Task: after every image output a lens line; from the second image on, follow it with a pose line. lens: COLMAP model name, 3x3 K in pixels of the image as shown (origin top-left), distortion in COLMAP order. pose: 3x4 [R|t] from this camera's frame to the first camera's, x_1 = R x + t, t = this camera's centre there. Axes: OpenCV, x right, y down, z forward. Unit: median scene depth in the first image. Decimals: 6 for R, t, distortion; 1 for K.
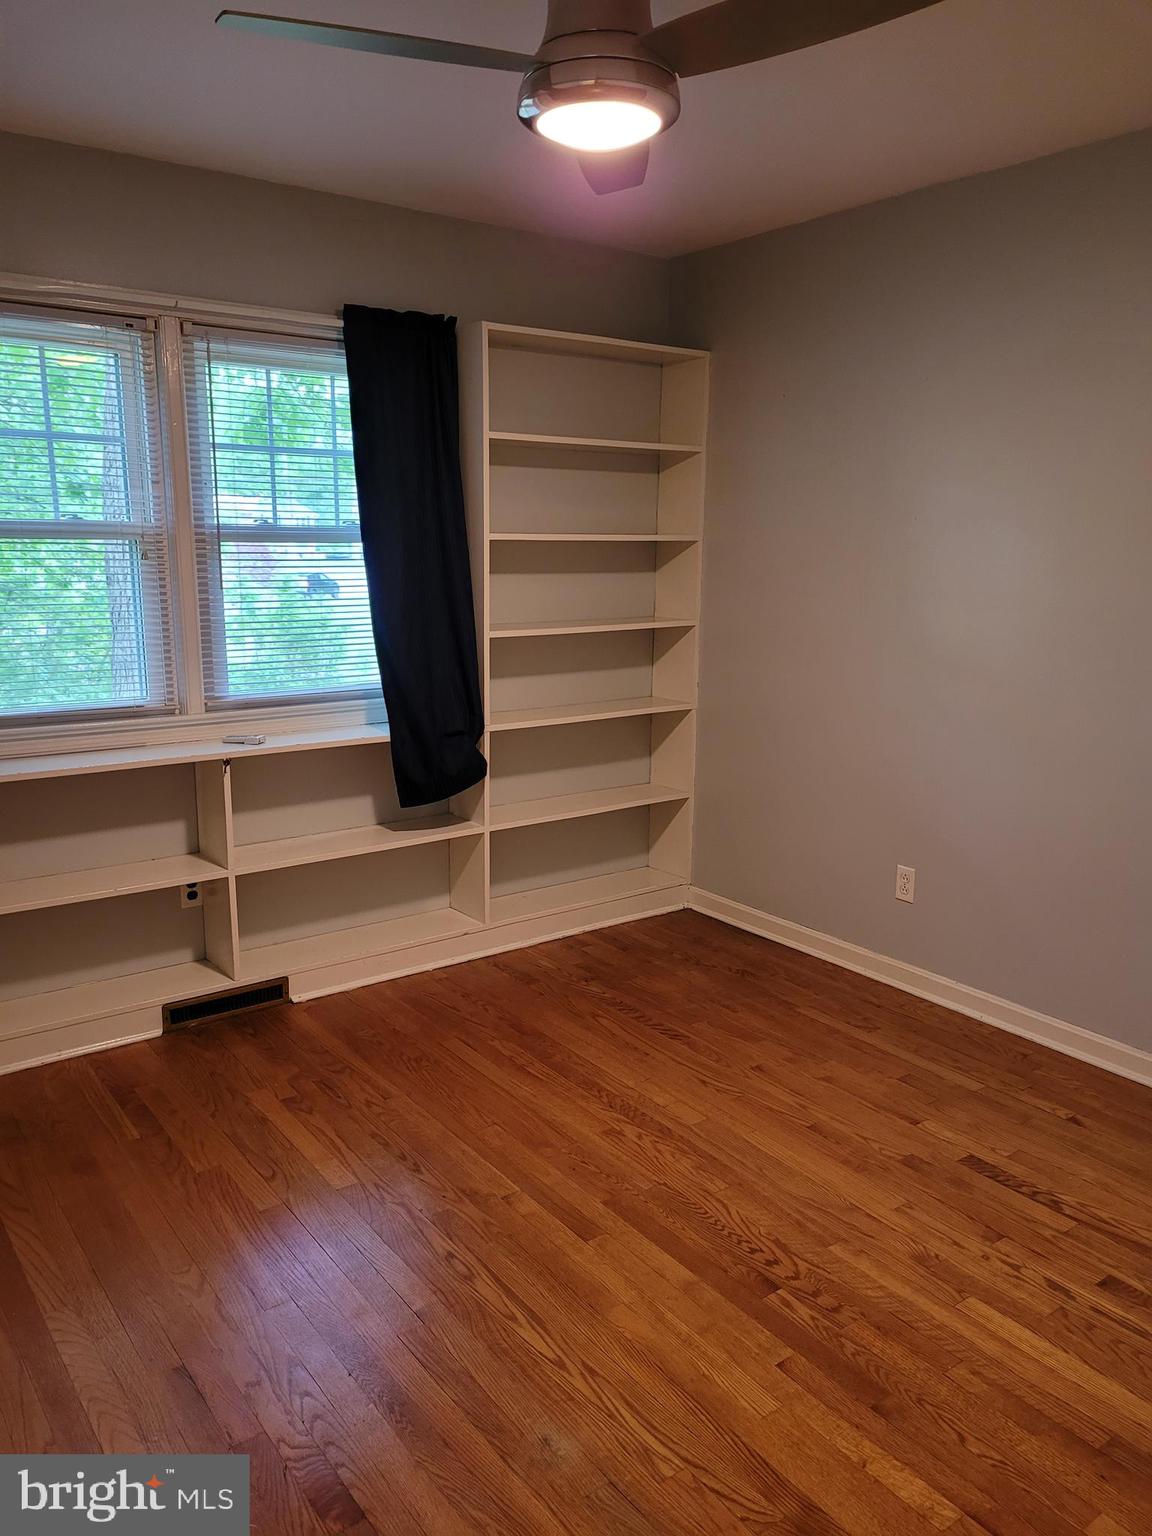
lens RADIAL K [[1167.2, 0, 574.9], [0, 1167.2, 770.0], [0, 0, 1]] dist [0.060336, -0.046610]
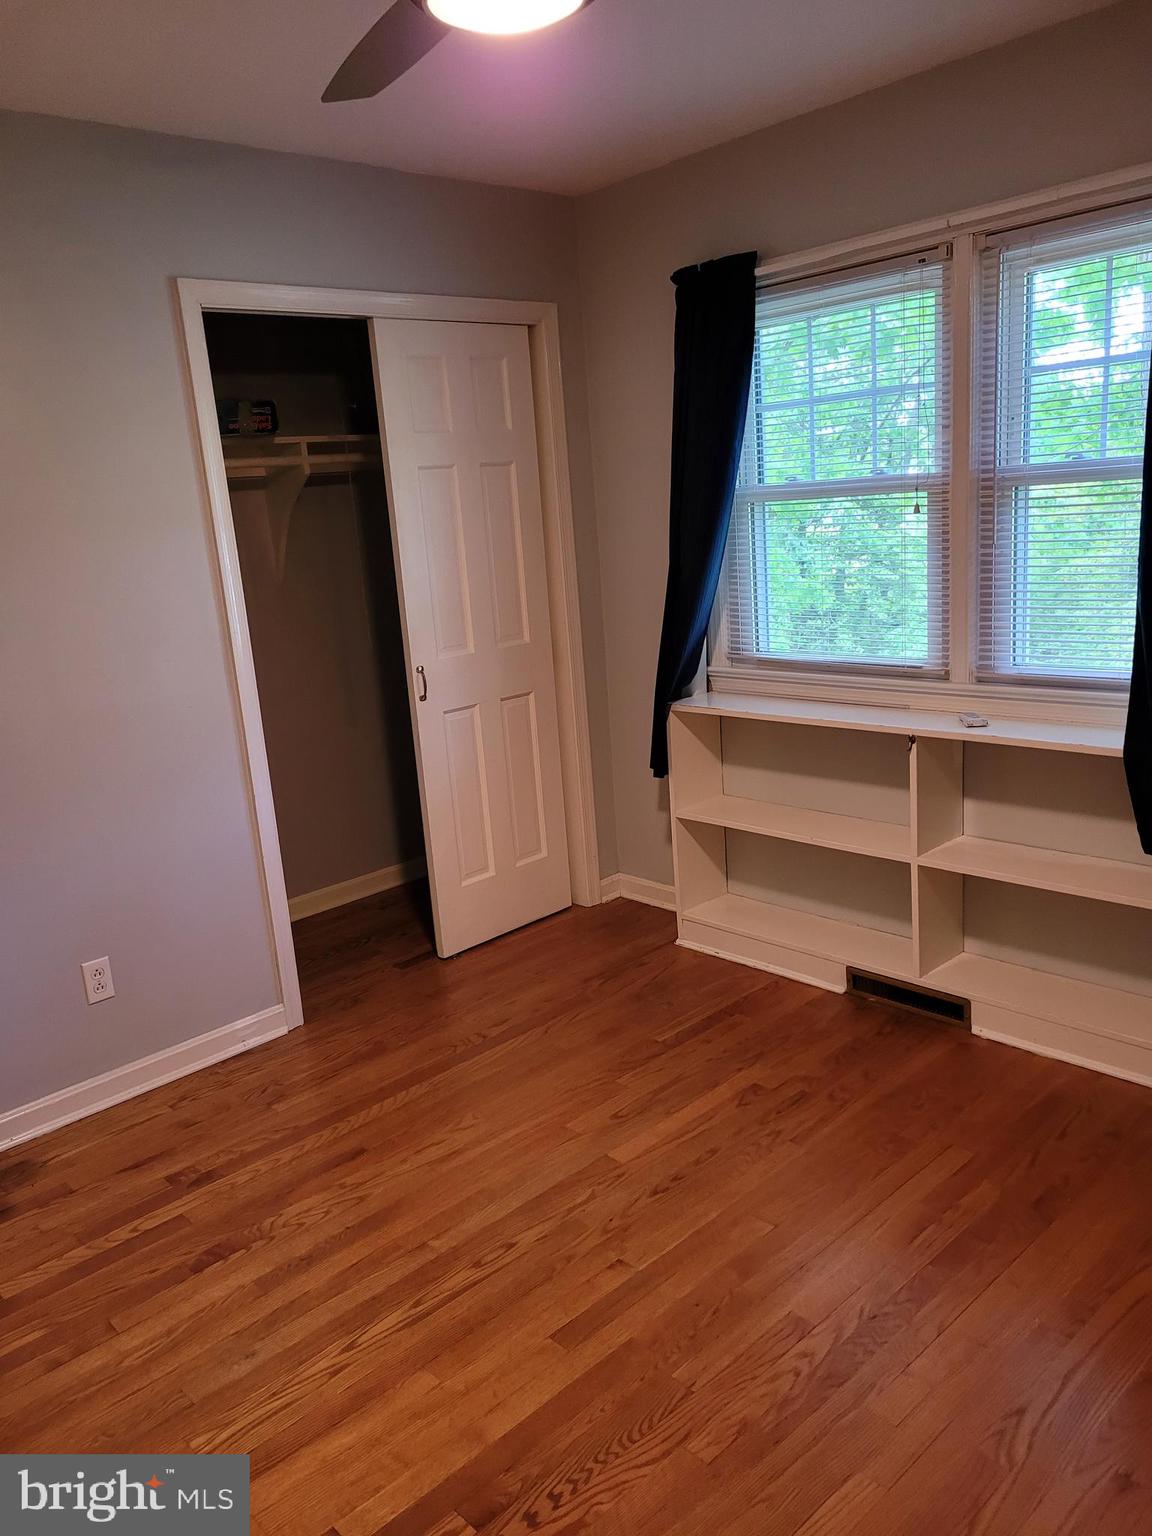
lens RADIAL K [[1167.2, 0, 575.0], [0, 1167.2, 759.0], [0, 0, 1]] dist [0.060336, -0.046610]
pose [[0.109388, 0.197052, -0.974271, 0.566813], [-0.120106, 0.975592, 0.183834, -0.128567], [0.986716, 0.096906, 0.130385, 0.633080]]
